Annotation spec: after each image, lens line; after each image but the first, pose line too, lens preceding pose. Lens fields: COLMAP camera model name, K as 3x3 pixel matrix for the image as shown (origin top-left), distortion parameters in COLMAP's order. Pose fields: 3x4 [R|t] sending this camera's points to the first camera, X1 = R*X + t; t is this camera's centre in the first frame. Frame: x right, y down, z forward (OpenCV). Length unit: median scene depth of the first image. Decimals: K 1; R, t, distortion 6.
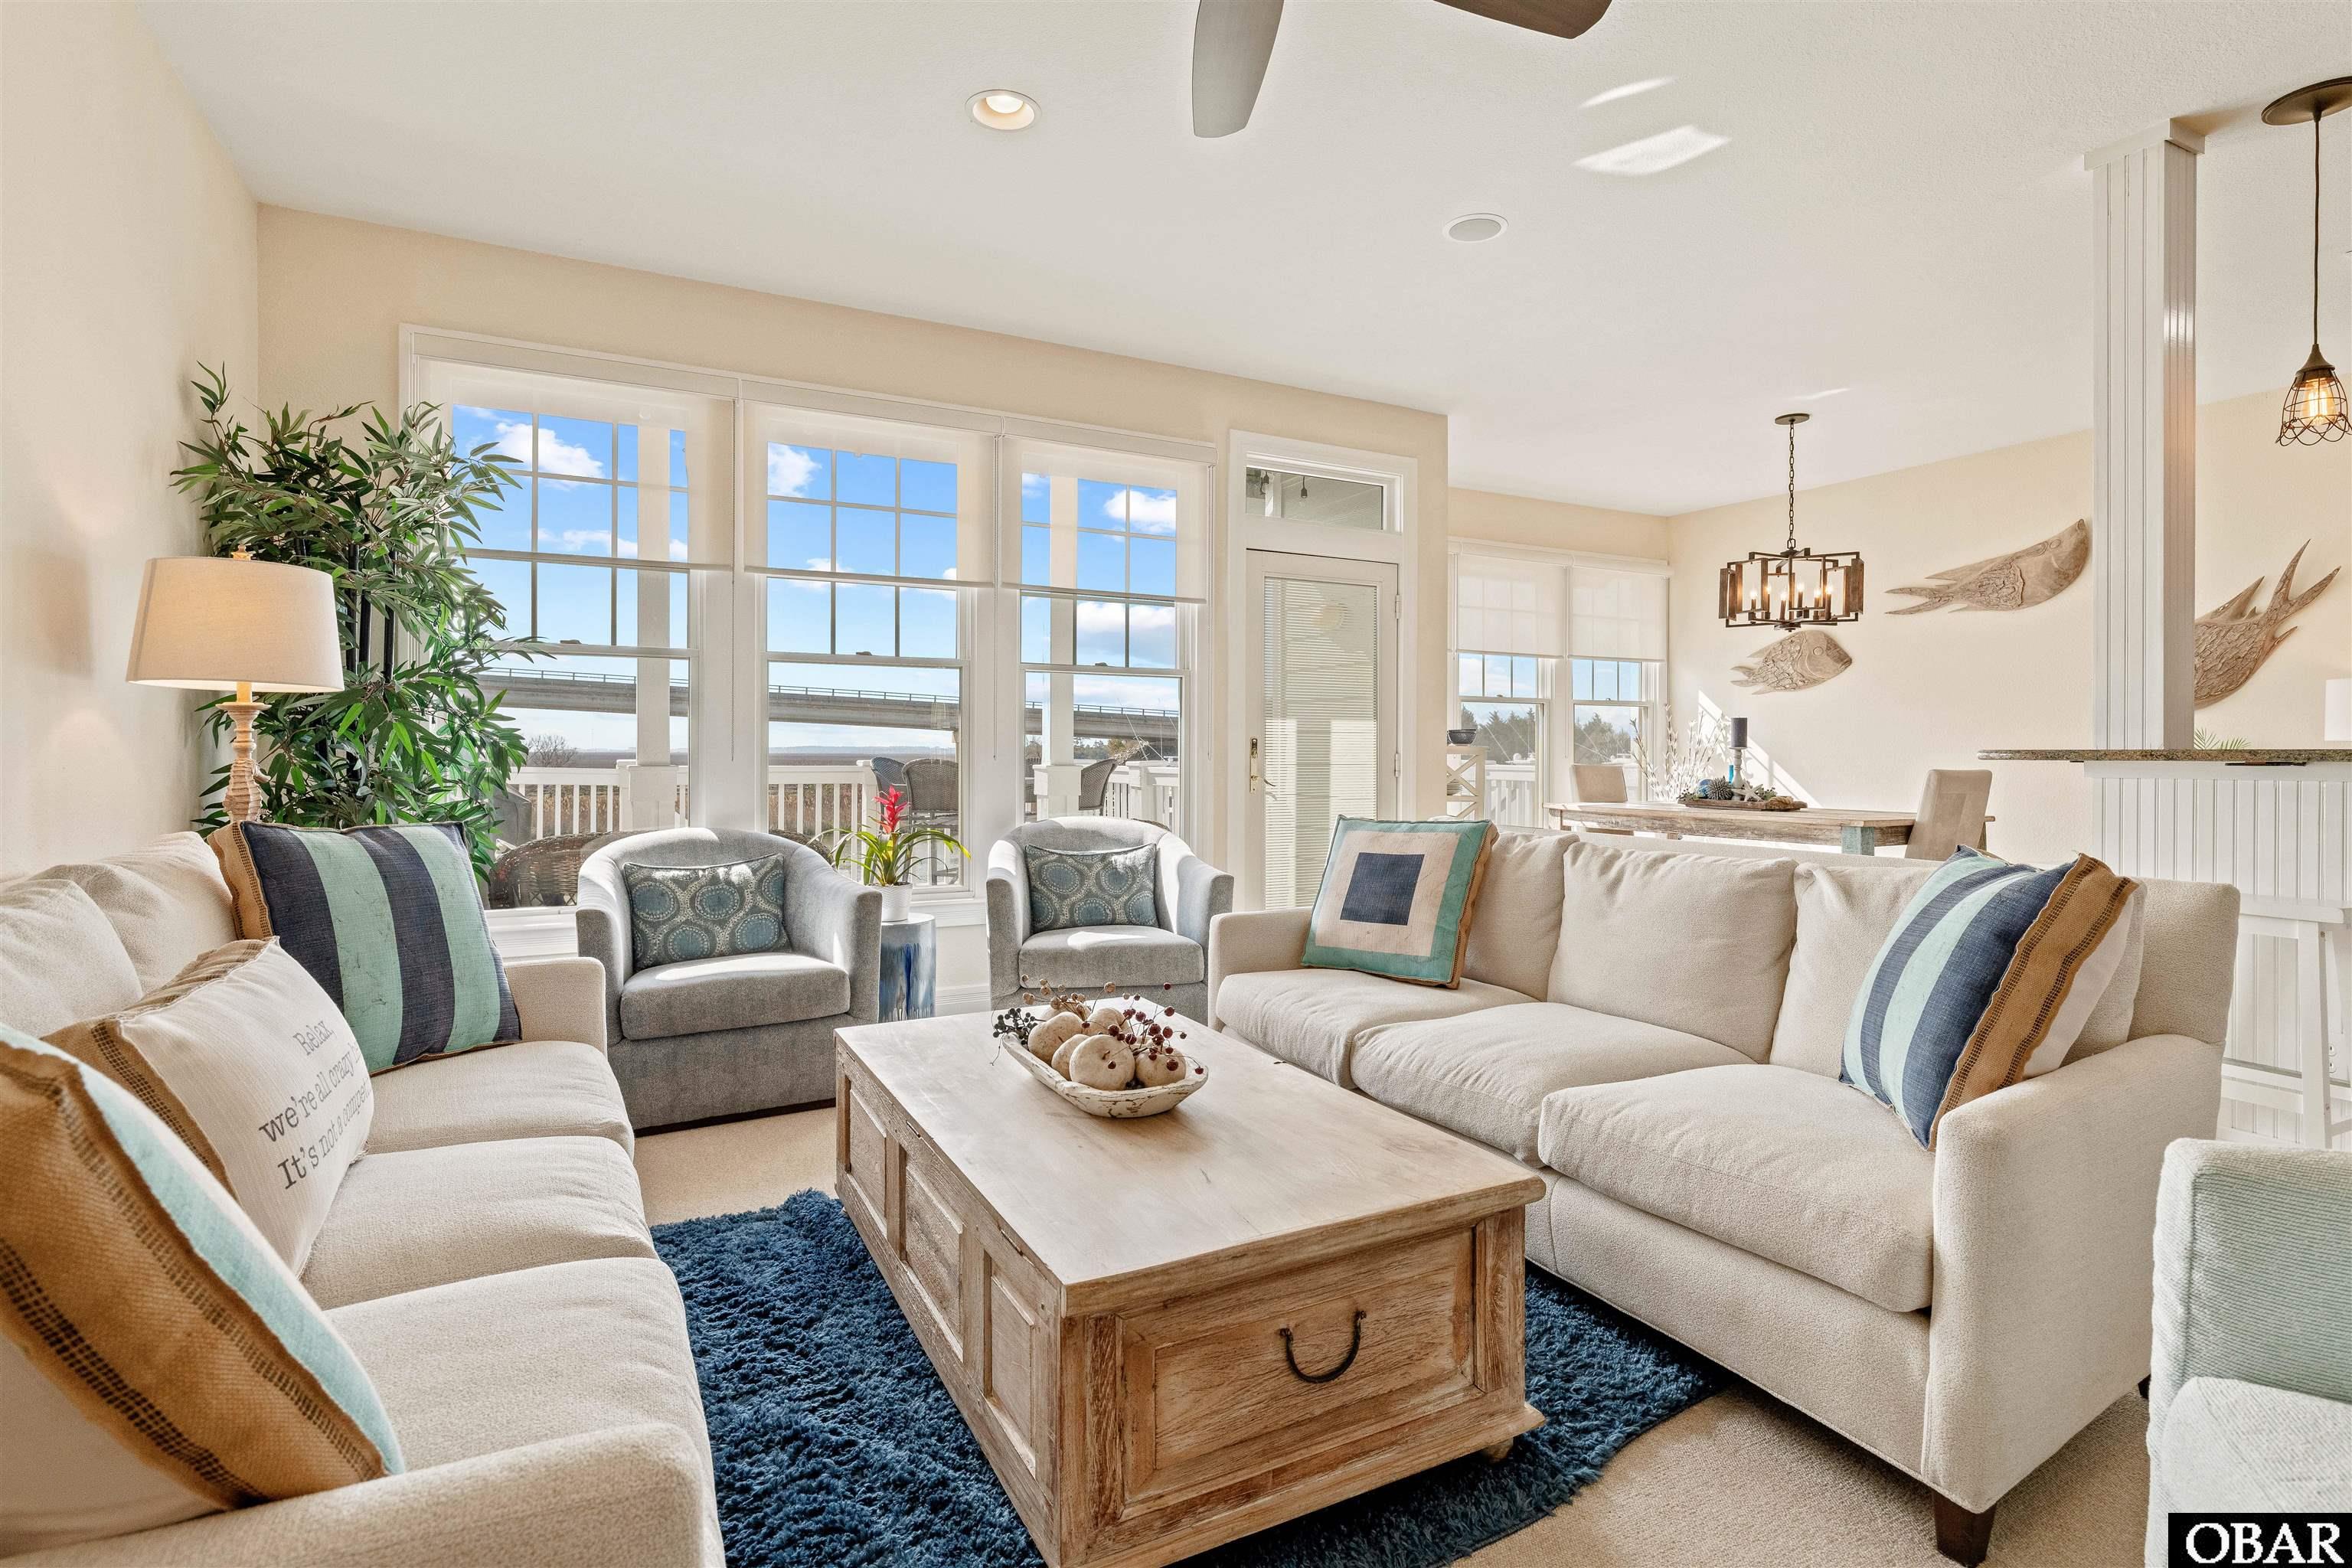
lens RADIAL K [[1150.1, 0, 1187.9], [0, 1150.1, 752.1], [0, 0, 1]] dist [0.004195, 0.000086]
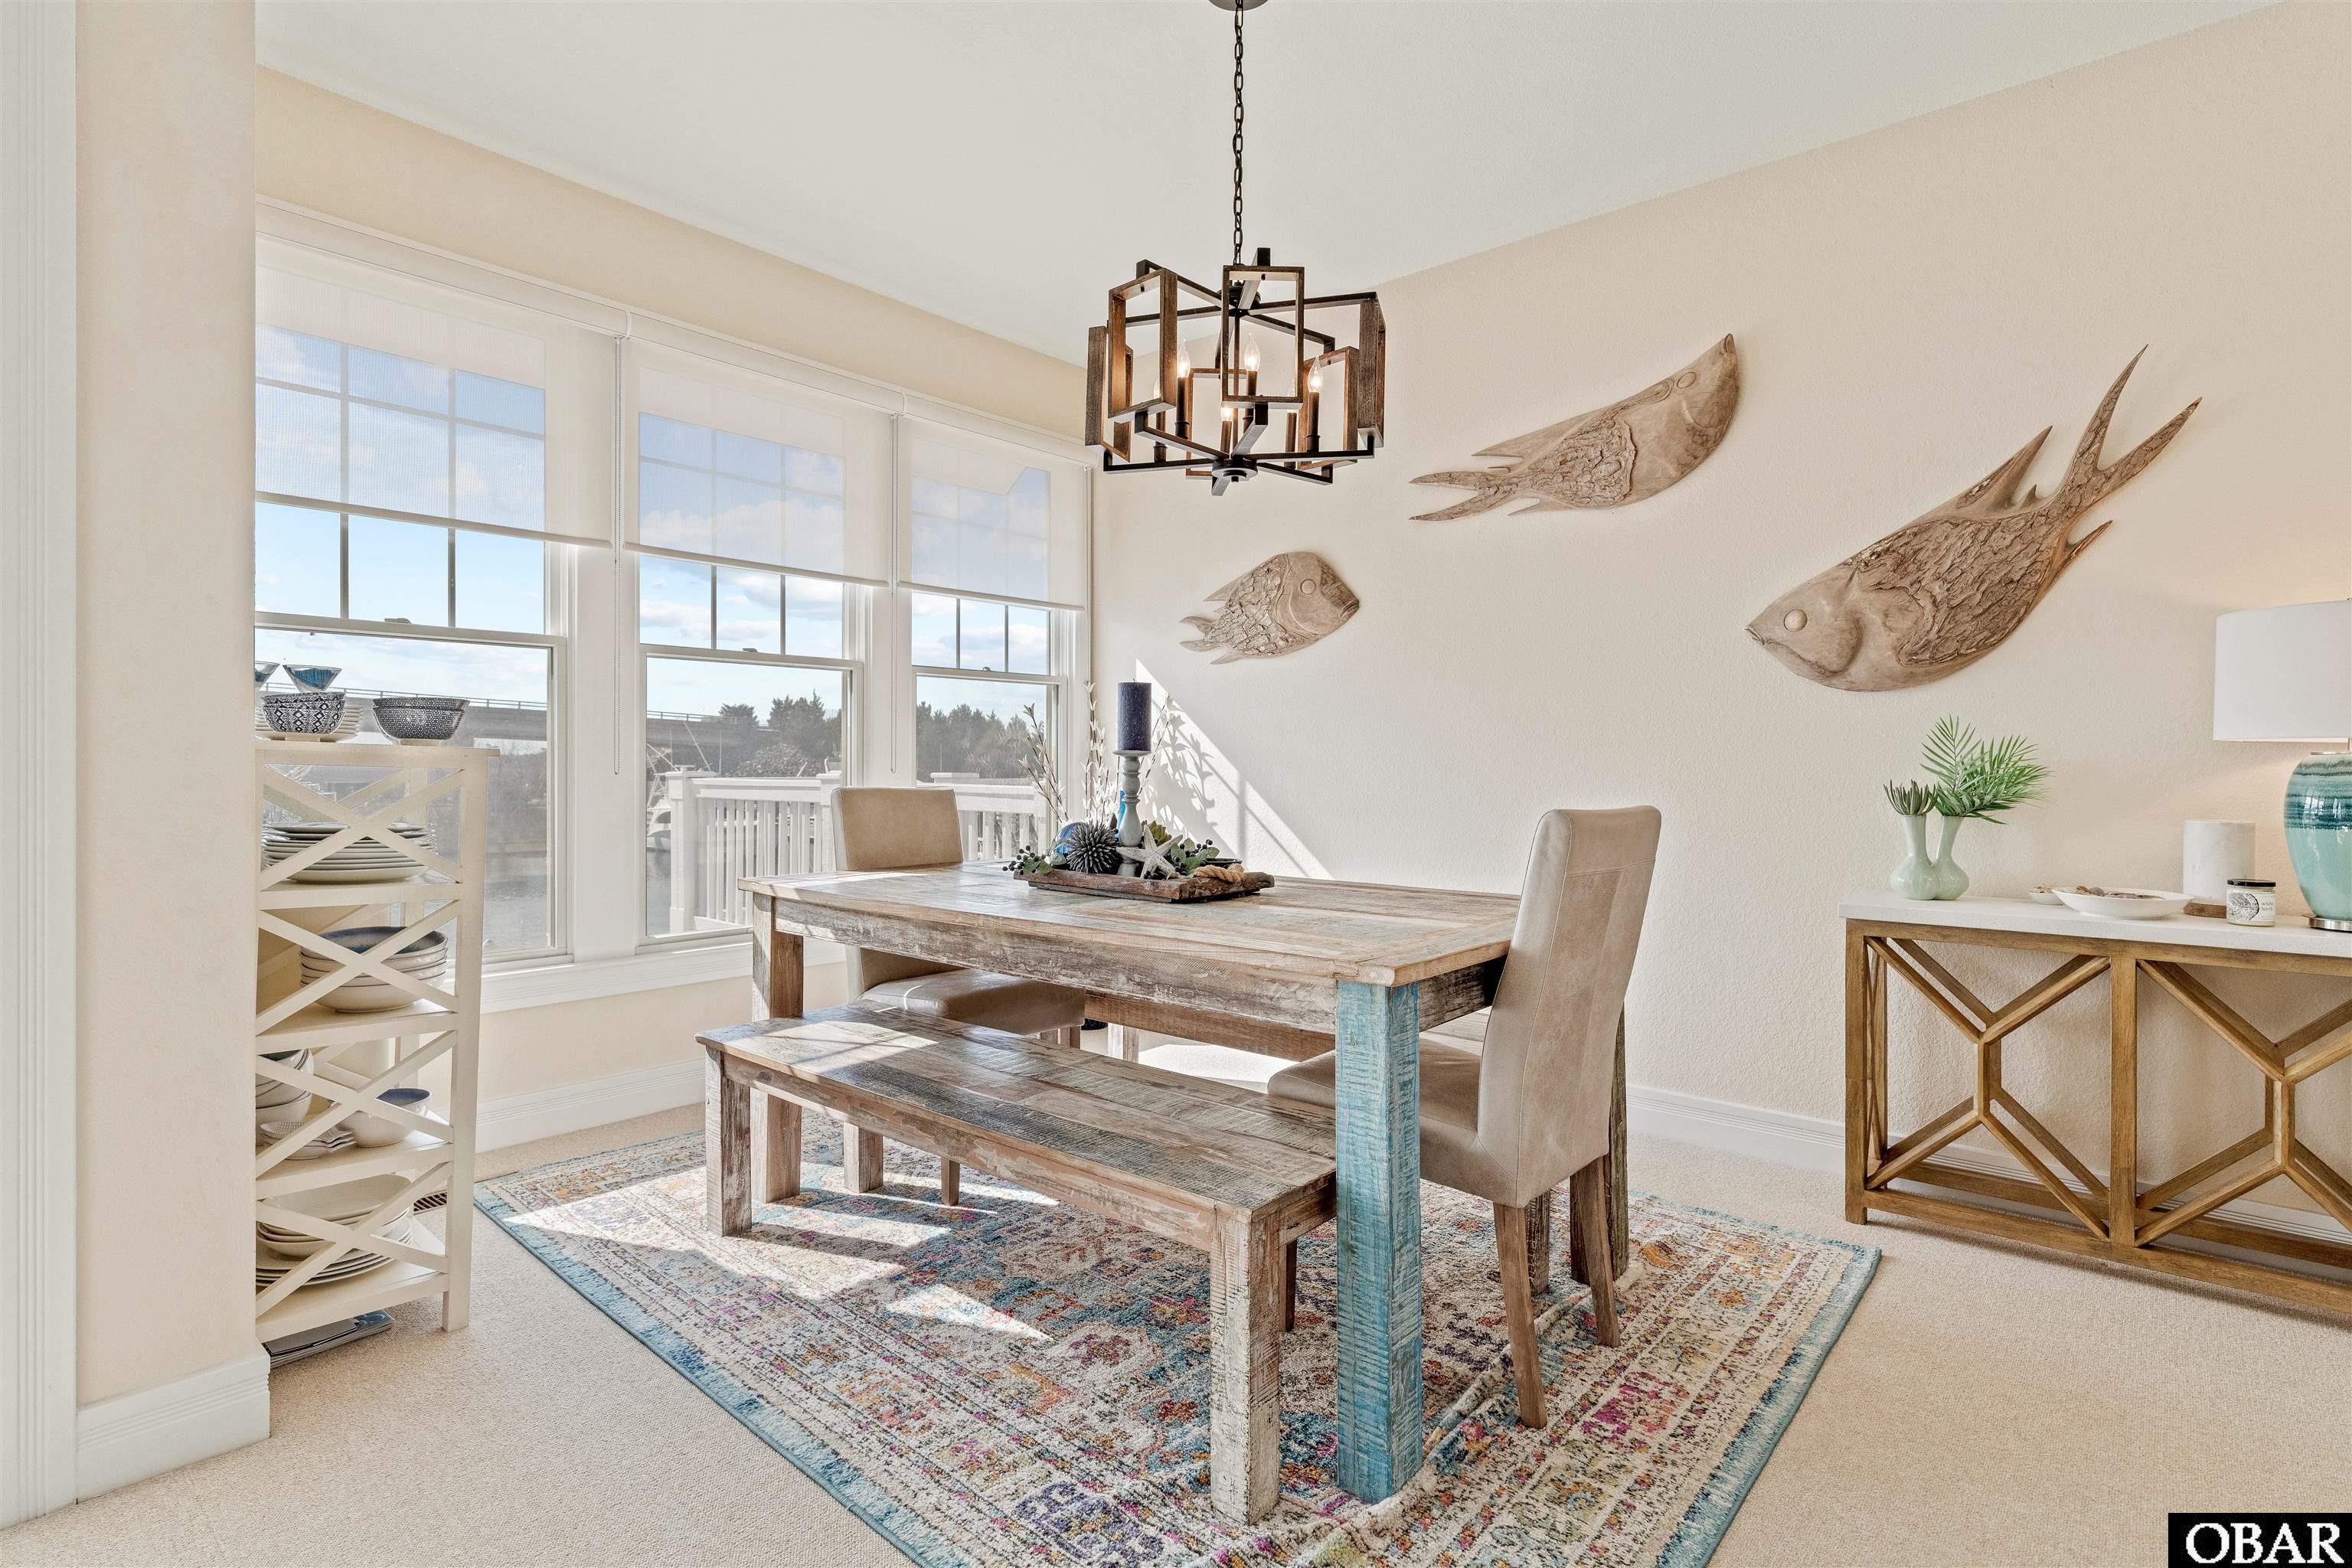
lens RADIAL K [[1132.6, 0, 1180.9], [0, 1132.6, 763.9], [0, 0, 1]] dist [-0.002036, -0.000296]
pose [[0.932581, 0.000167, 0.360961, 0.339329], [-0.001388, 0.999994, 0.003123, -0.000832], [-0.360958, -0.003413, 0.932576, 0.591801]]
